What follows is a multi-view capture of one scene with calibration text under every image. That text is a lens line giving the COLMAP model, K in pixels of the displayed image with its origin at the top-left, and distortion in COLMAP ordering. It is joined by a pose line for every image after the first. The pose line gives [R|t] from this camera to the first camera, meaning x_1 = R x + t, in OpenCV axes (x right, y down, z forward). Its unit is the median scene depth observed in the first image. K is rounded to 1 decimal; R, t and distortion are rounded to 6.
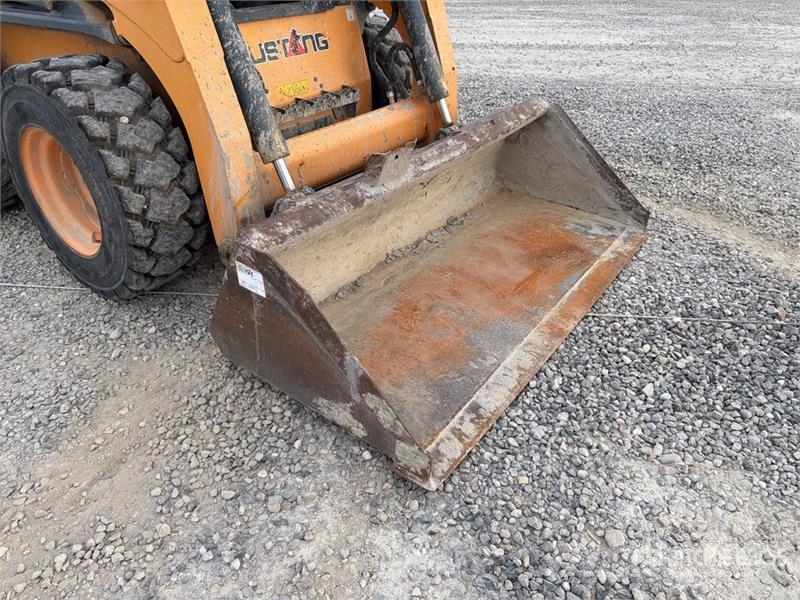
lens RADIAL K [[570.4, 0, 393.3], [0, 570.4, 302.2], [0, 0, 1]] dist [0.043544, -0.056988]
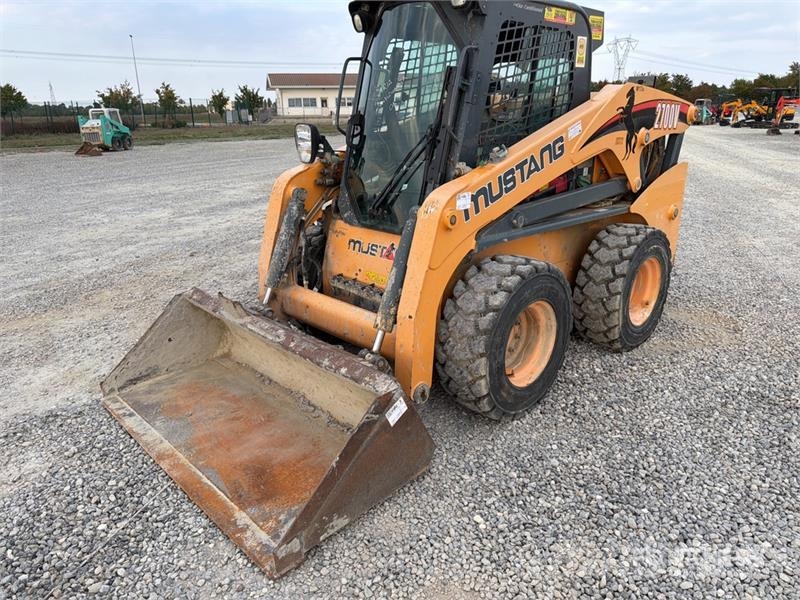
lens RADIAL K [[570.4, 0, 397.2], [0, 570.4, 305.0], [0, 0, 1]] dist [0.043544, -0.056988]
pose [[-0.172572, 0.324297, -0.930081, 1.357312], [-0.521724, 0.770819, 0.365570, -1.026040], [0.835477, 0.548333, 0.036172, 1.236092]]
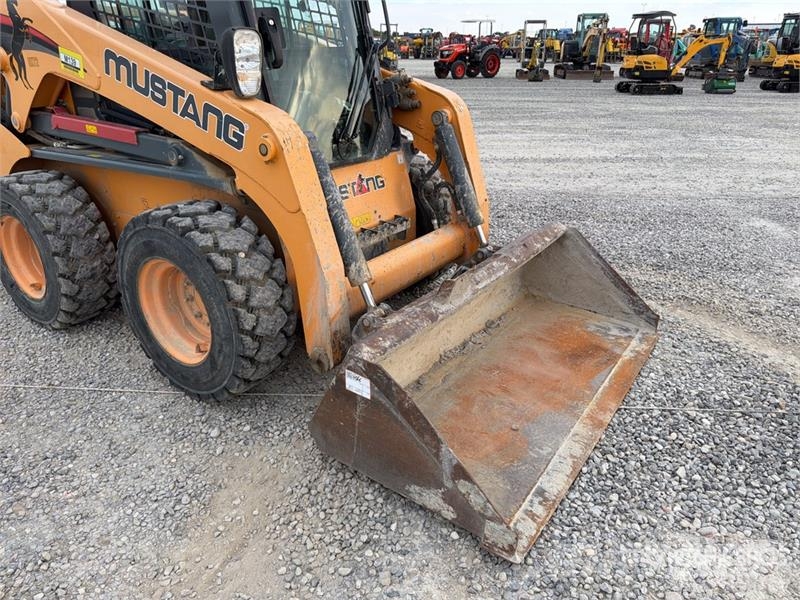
lens RADIAL K [[570.4, 0, 403.1], [0, 570.4, 298.1], [0, 0, 1]] dist [0.043544, -0.056988]
pose [[0.999444, -0.013326, 0.030557, -0.145381], [0.018031, 0.987066, -0.159295, -0.021055], [-0.028039, 0.159757, 0.986758, -0.190102]]
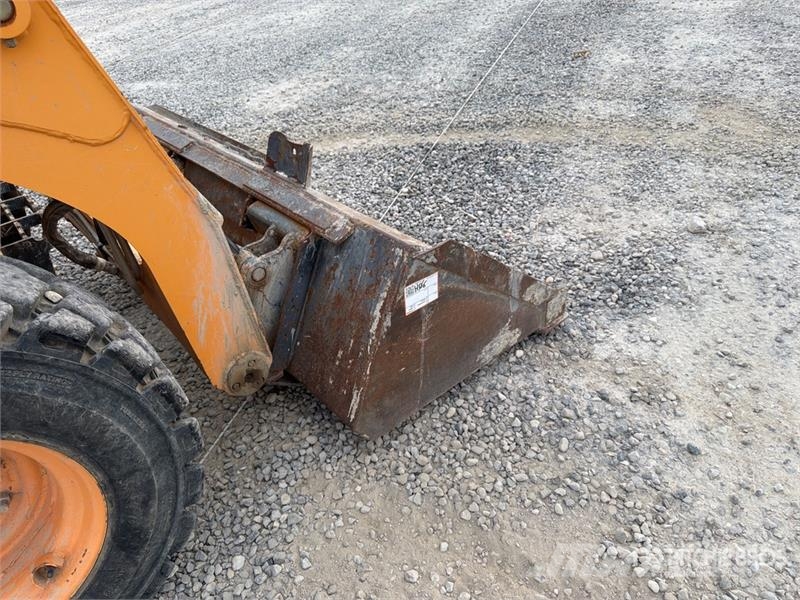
lens RADIAL K [[570.4, 0, 398.1], [0, 570.4, 296.7], [0, 0, 1]] dist [0.043544, -0.056988]
pose [[0.225094, -0.582850, 0.780781, -0.740466], [0.606108, 0.711184, 0.356160, -0.292683], [-0.762867, 0.393068, 0.513353, 0.444335]]
